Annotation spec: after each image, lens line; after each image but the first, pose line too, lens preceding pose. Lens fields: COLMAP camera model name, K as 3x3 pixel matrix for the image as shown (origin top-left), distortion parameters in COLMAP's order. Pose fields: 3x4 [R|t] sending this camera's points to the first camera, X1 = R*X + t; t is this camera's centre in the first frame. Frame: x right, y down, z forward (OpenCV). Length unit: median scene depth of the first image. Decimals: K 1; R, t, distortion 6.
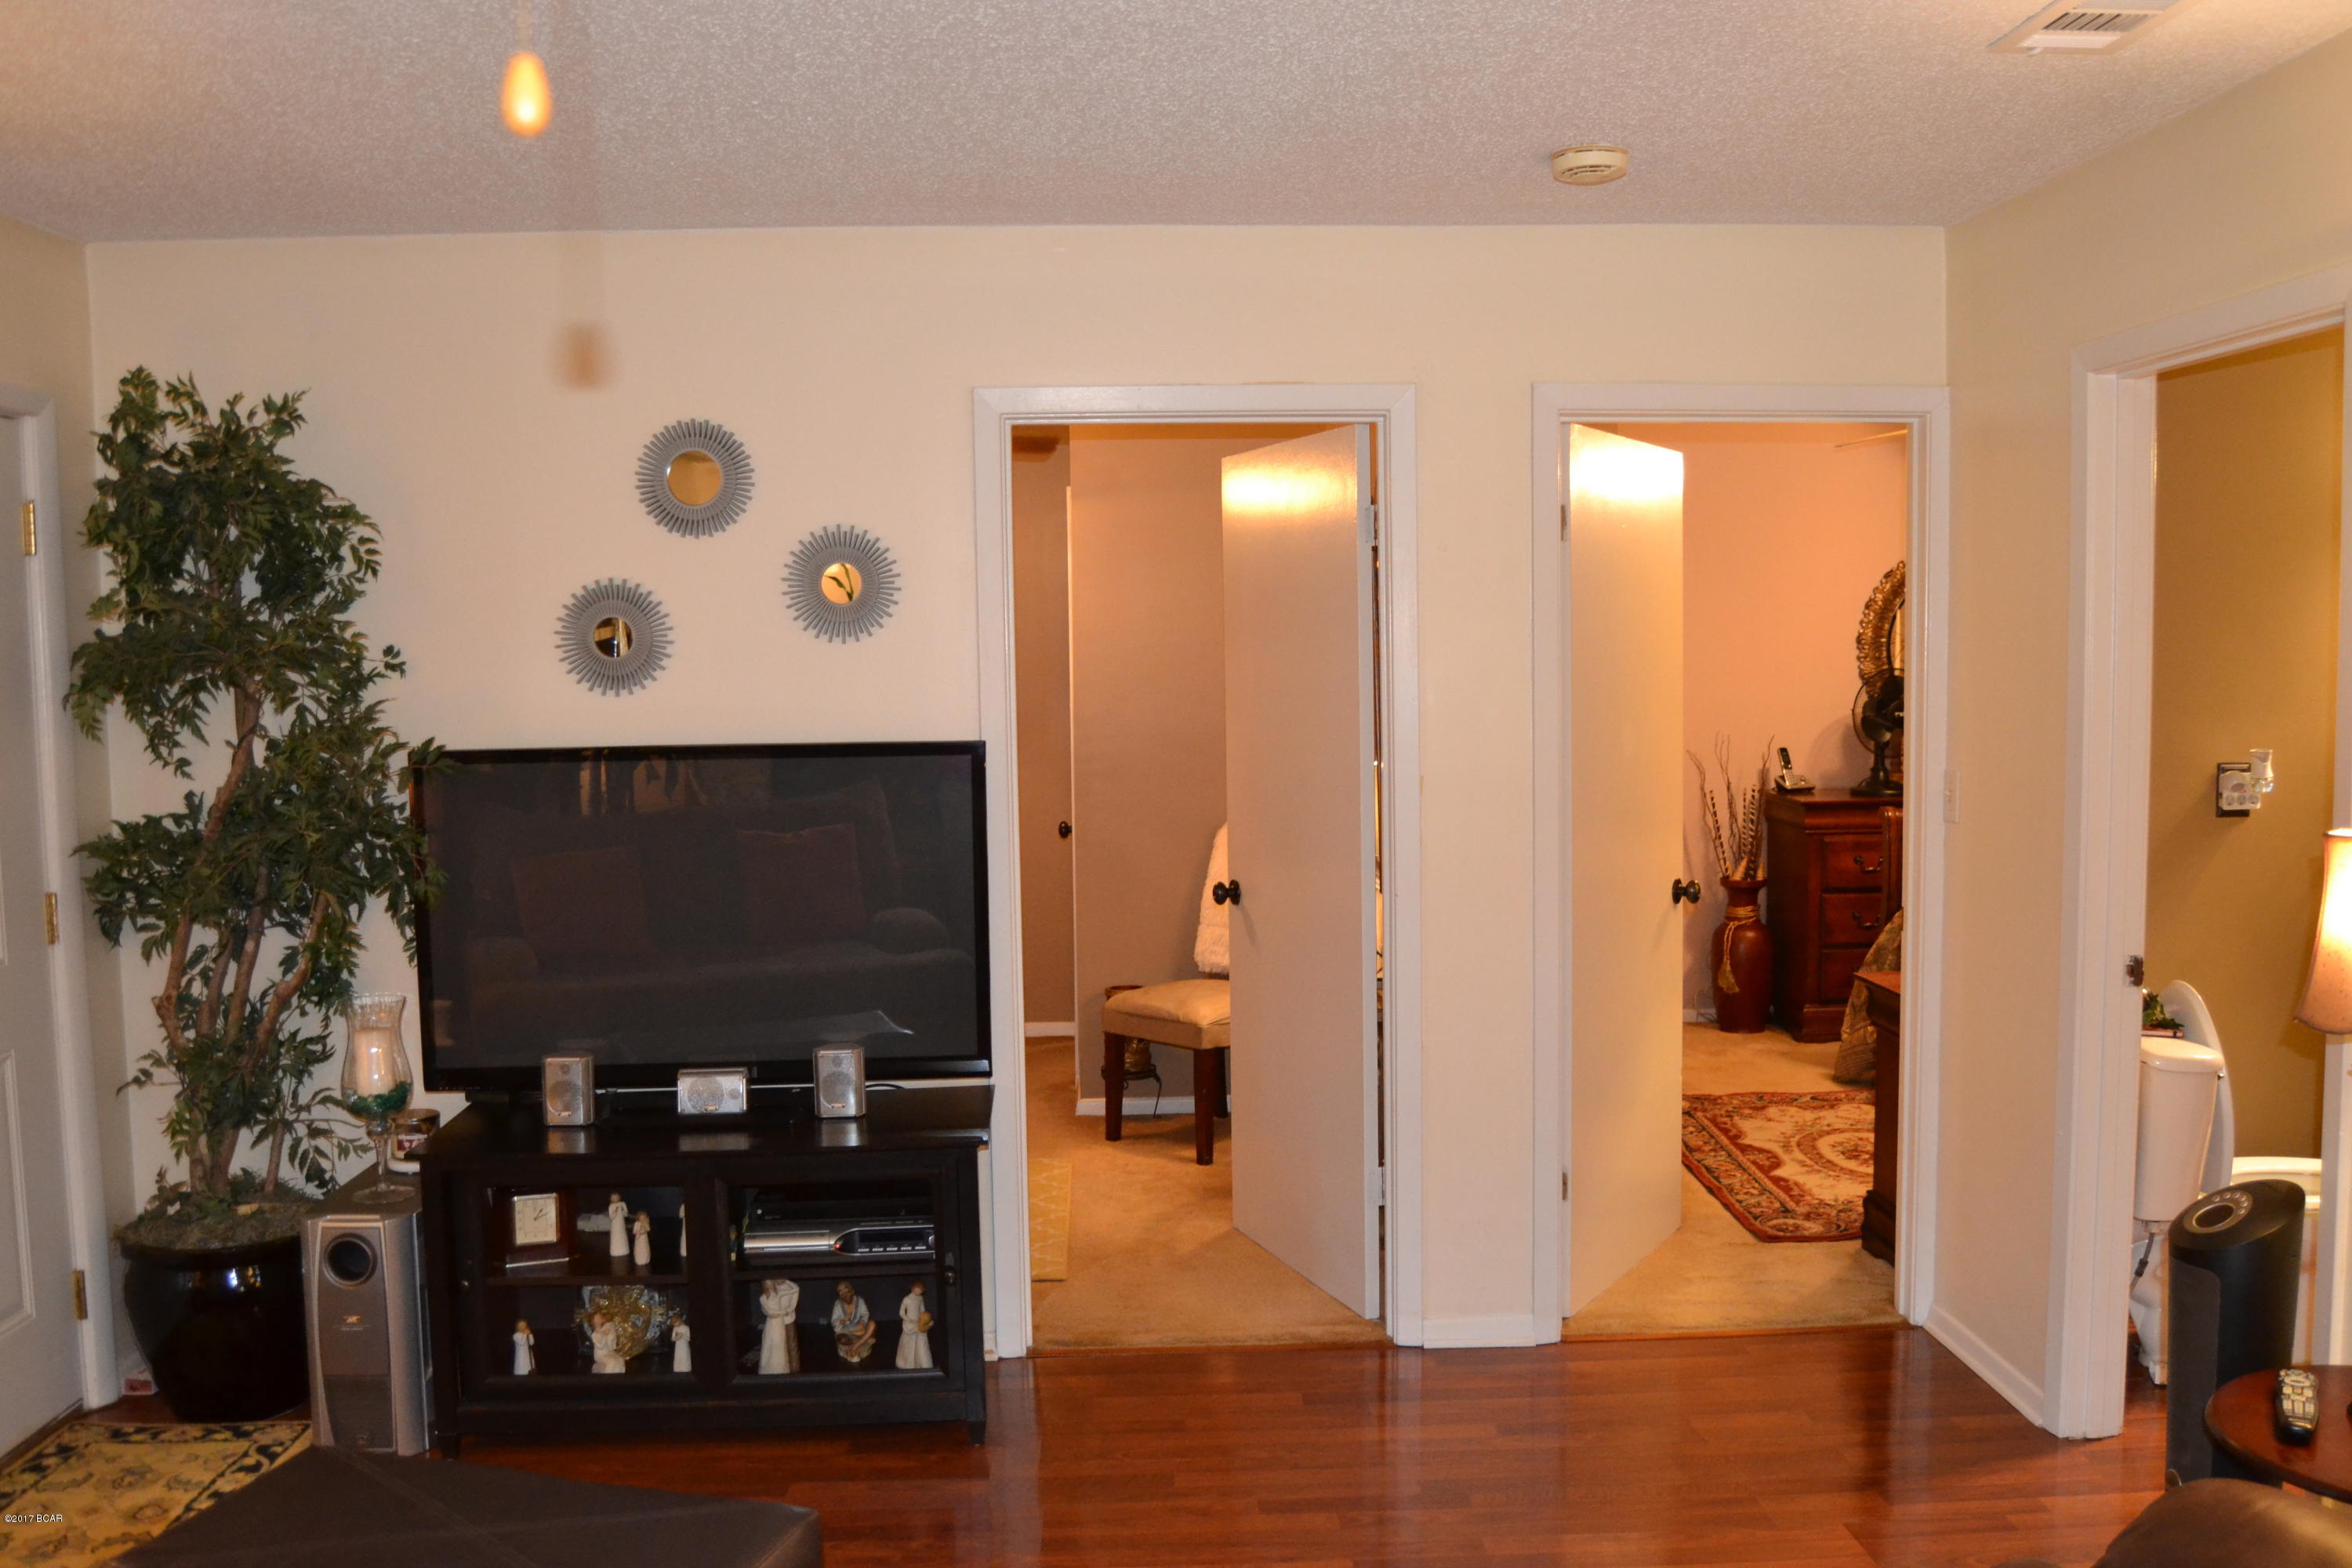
lens RADIAL K [[1970.6, 0, 1175.5], [0, 1970.6, 788.7], [0, 0, 1]] dist [-0.089156, 0.024678]
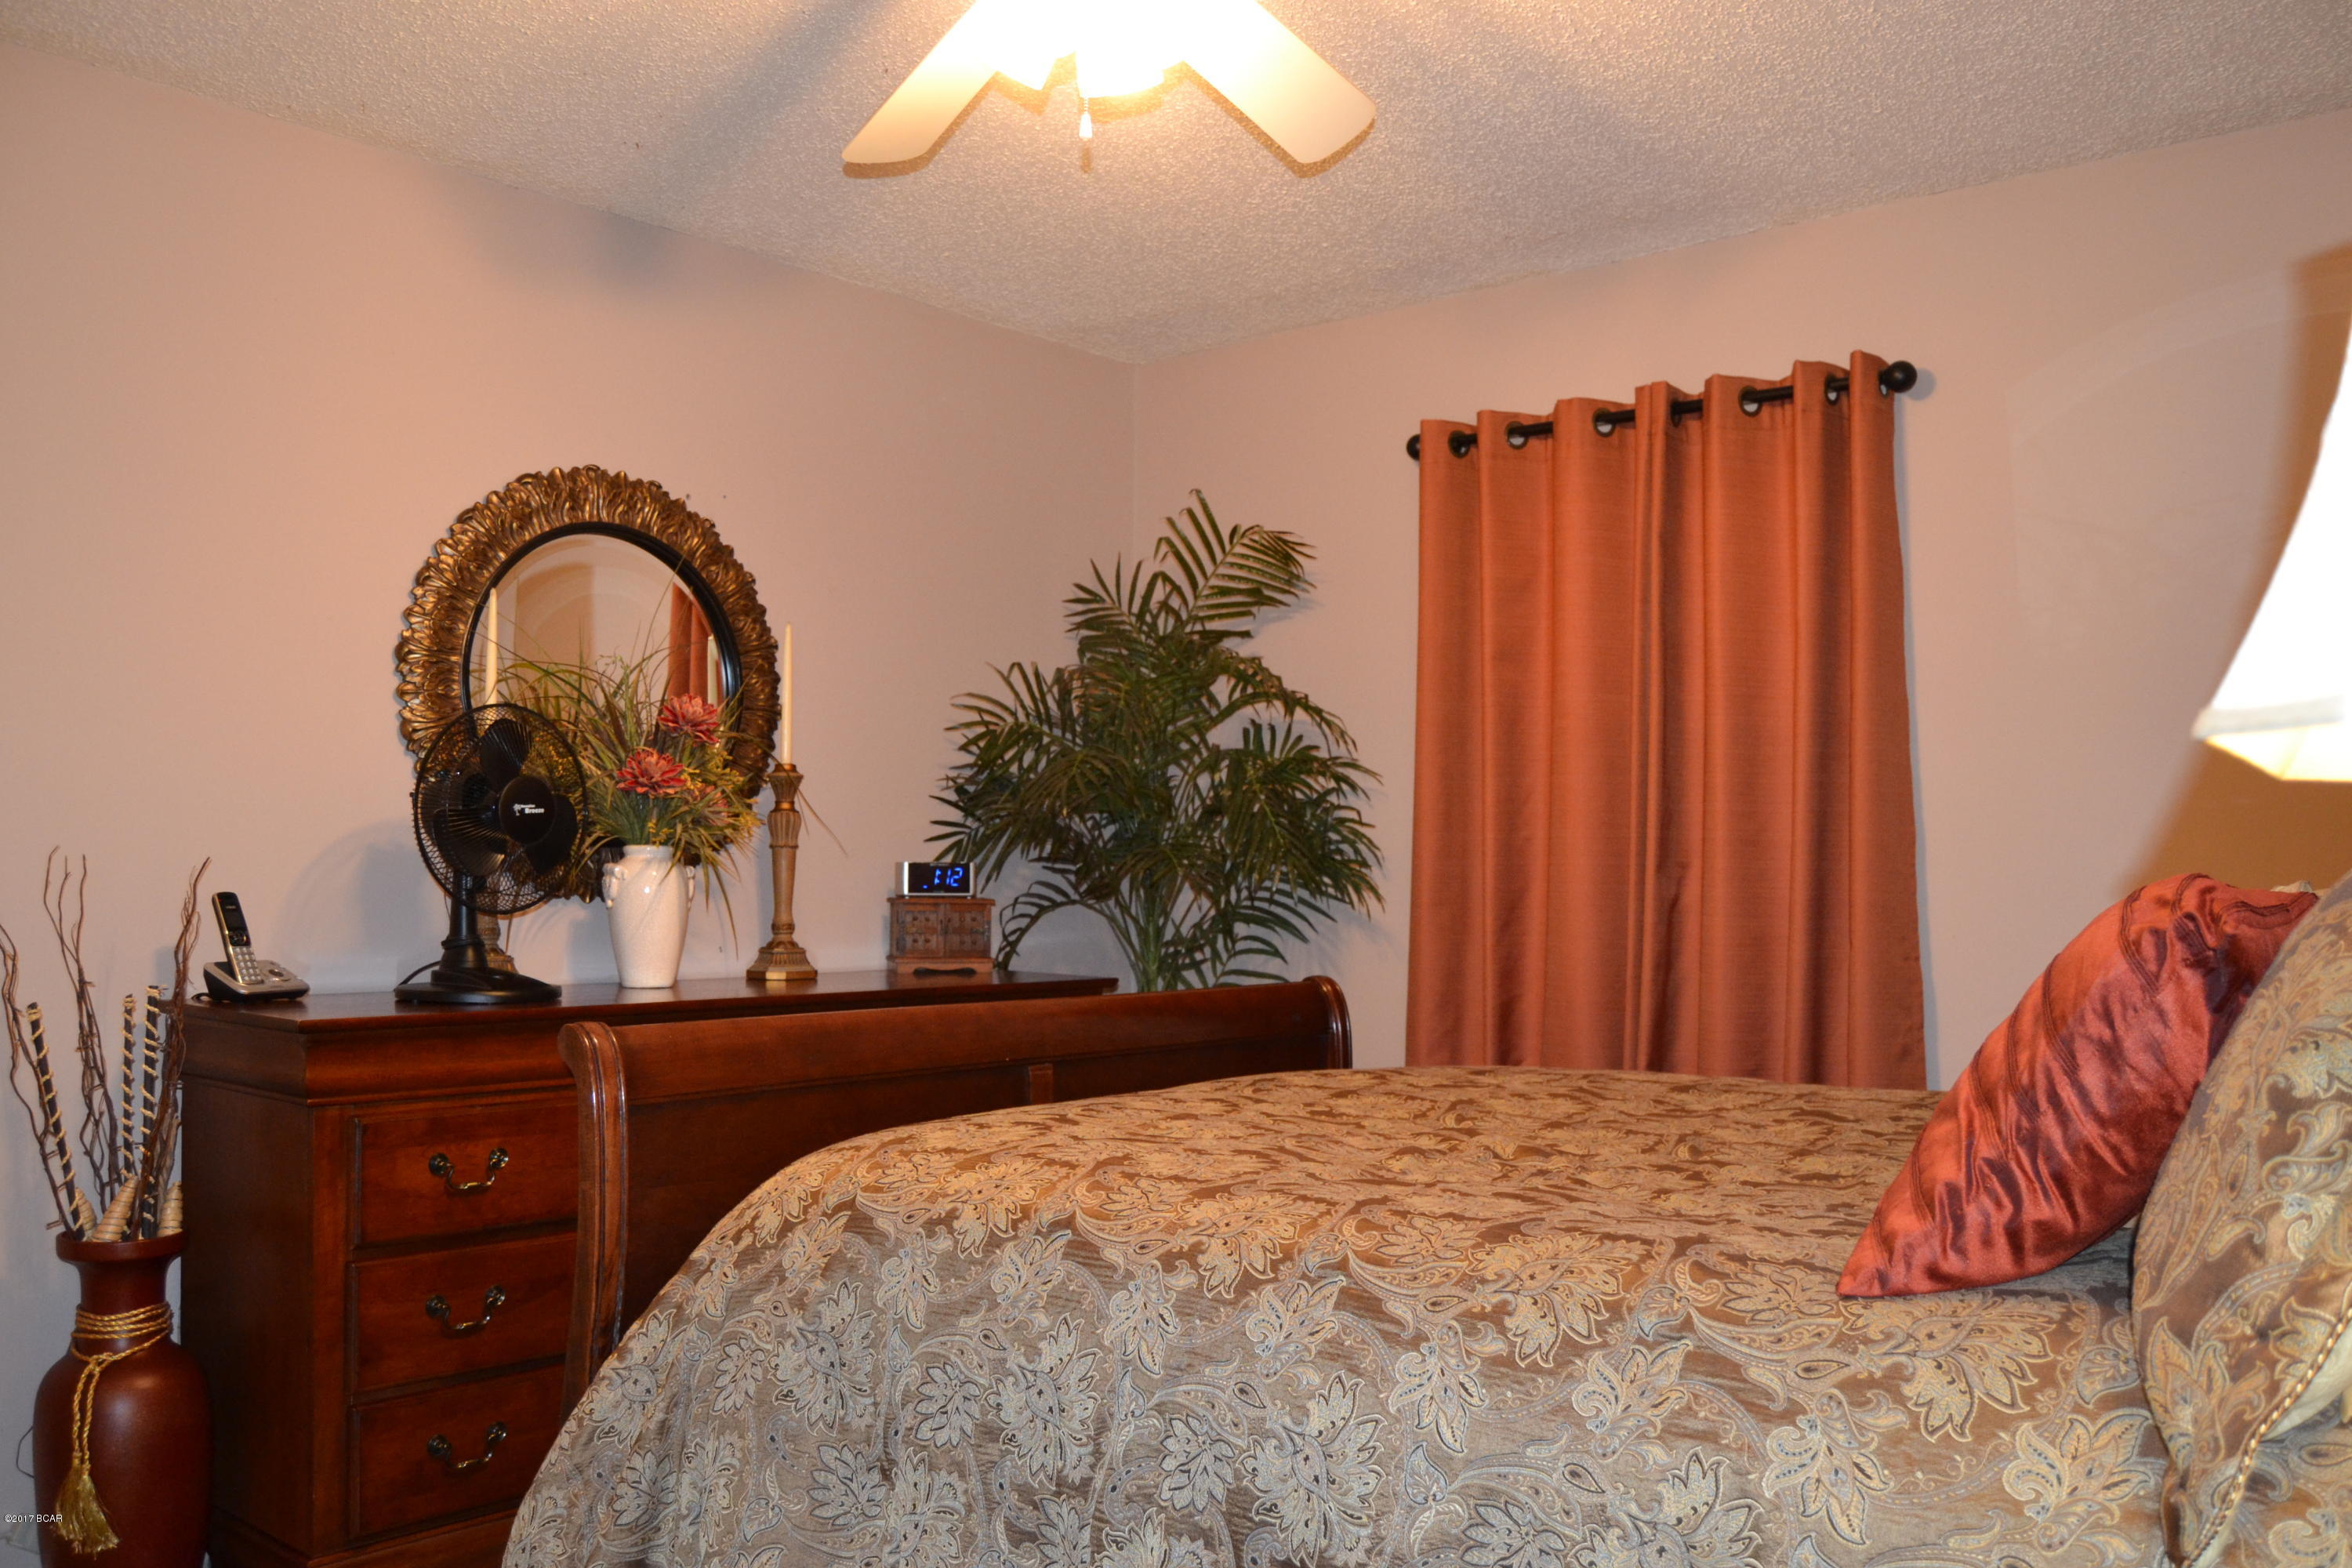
lens RADIAL K [[1970.6, 0, 1176.3], [0, 1970.6, 784.0], [0, 0, 1]] dist [-0.089156, 0.024678]
pose [[0.681759, 0.049883, 0.729874, 0.155117], [0.047437, 0.992559, -0.112146, 0.010714], [-0.730037, 0.111079, 0.674320, 0.594113]]
